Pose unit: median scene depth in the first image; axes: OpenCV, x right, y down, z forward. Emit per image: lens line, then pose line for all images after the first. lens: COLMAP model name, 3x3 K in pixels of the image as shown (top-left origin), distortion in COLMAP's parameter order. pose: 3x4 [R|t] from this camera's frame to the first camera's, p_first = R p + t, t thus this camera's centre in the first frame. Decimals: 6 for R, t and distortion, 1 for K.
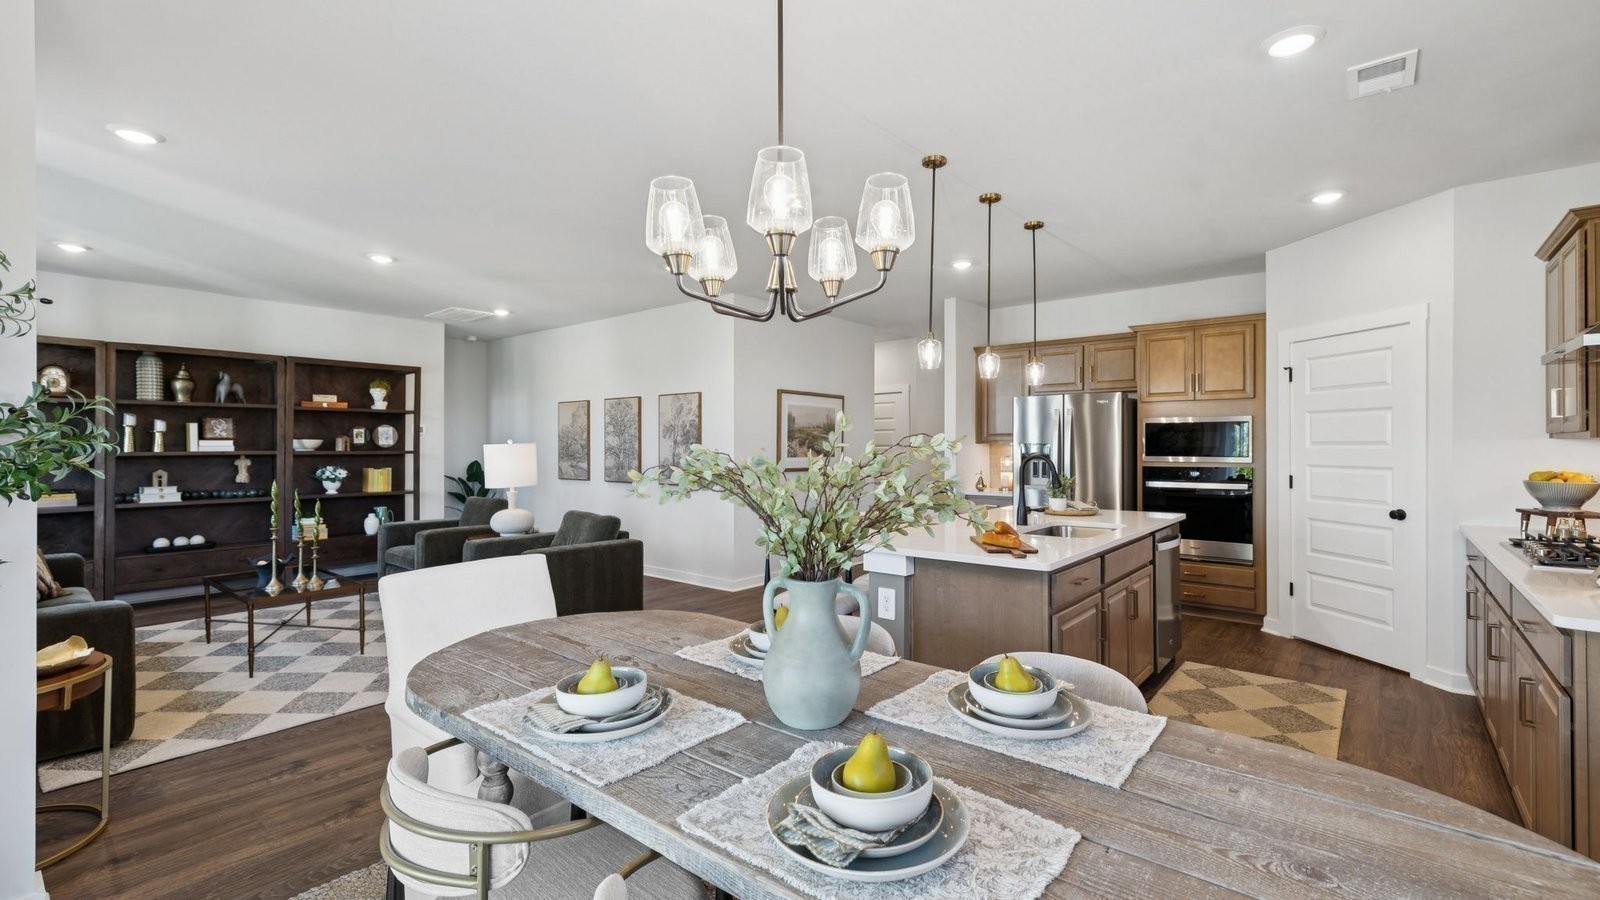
lens RADIAL K [[687.8, 0, 804.8], [0, 687.8, 442.7], [0, 0, 1]] dist [0.001130, -0.000201]
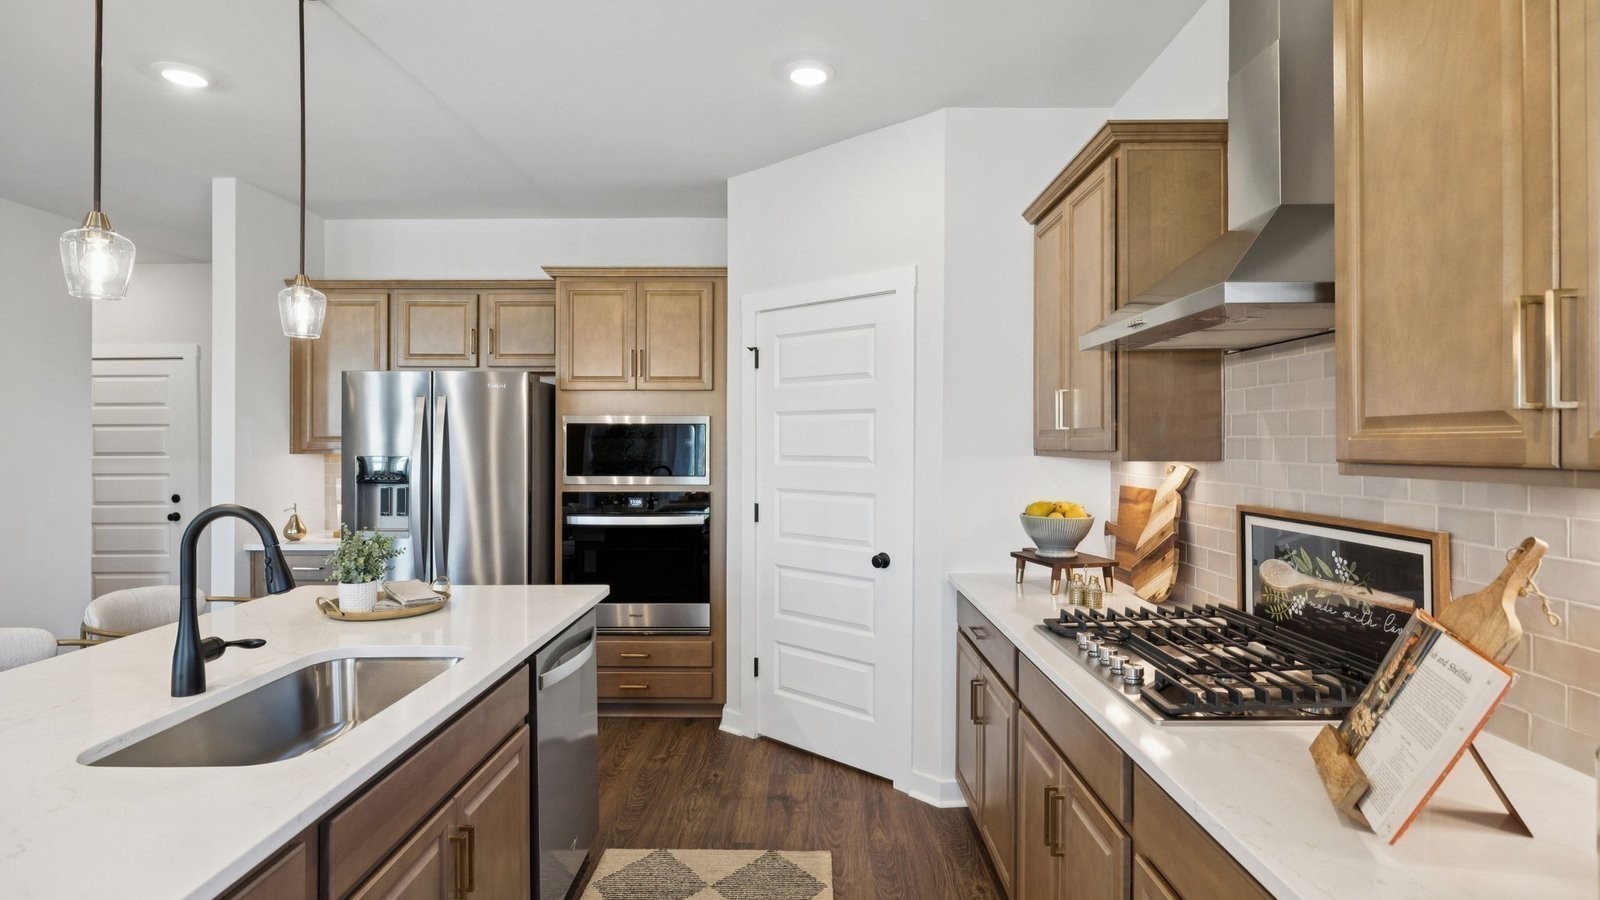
lens RADIAL K [[783.5, 0, 800.0], [0, 783.5, 440.5], [0, 0, 1]] dist [0.000940, -0.000093]
pose [[0.774281, 0.002972, 0.632835, 0.219293], [-0.004174, 0.999991, 0.000412, -0.014949], [-0.632829, -0.002961, 0.774286, 0.329155]]
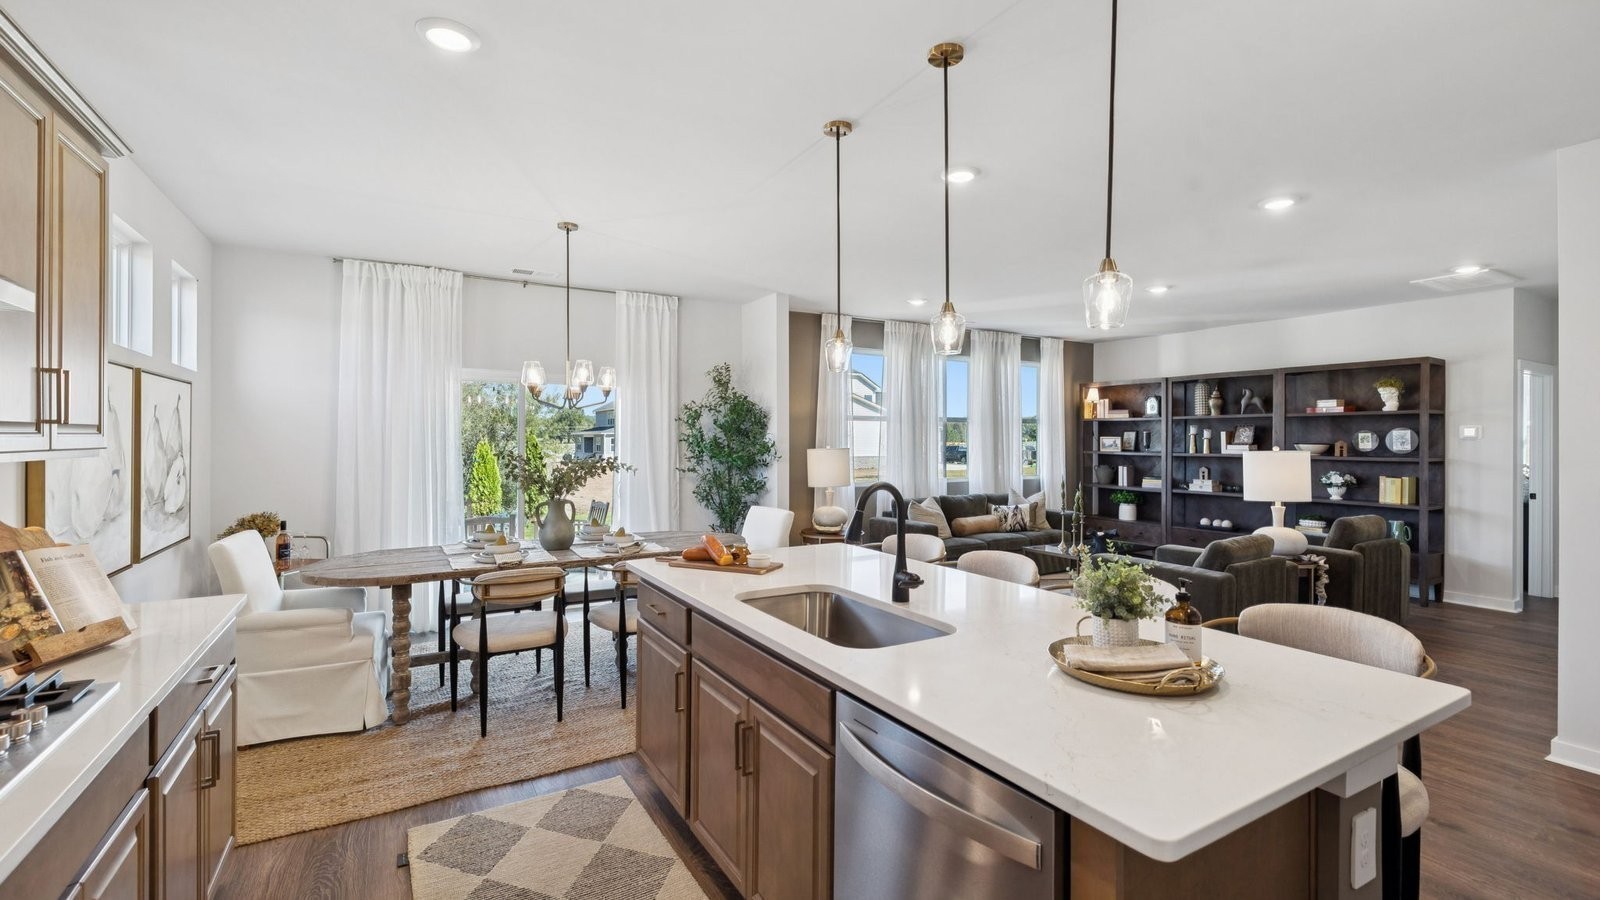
lens RADIAL K [[687.8, 0, 804.8], [0, 687.8, 442.7], [0, 0, 1]] dist [0.001130, -0.000201]
pose [[-0.337118, 0.000939, -0.941462, 0.908173], [-0.001812, 0.999997, 0.001646, -0.013588], [0.941461, 0.002261, -0.337115, 1.122338]]
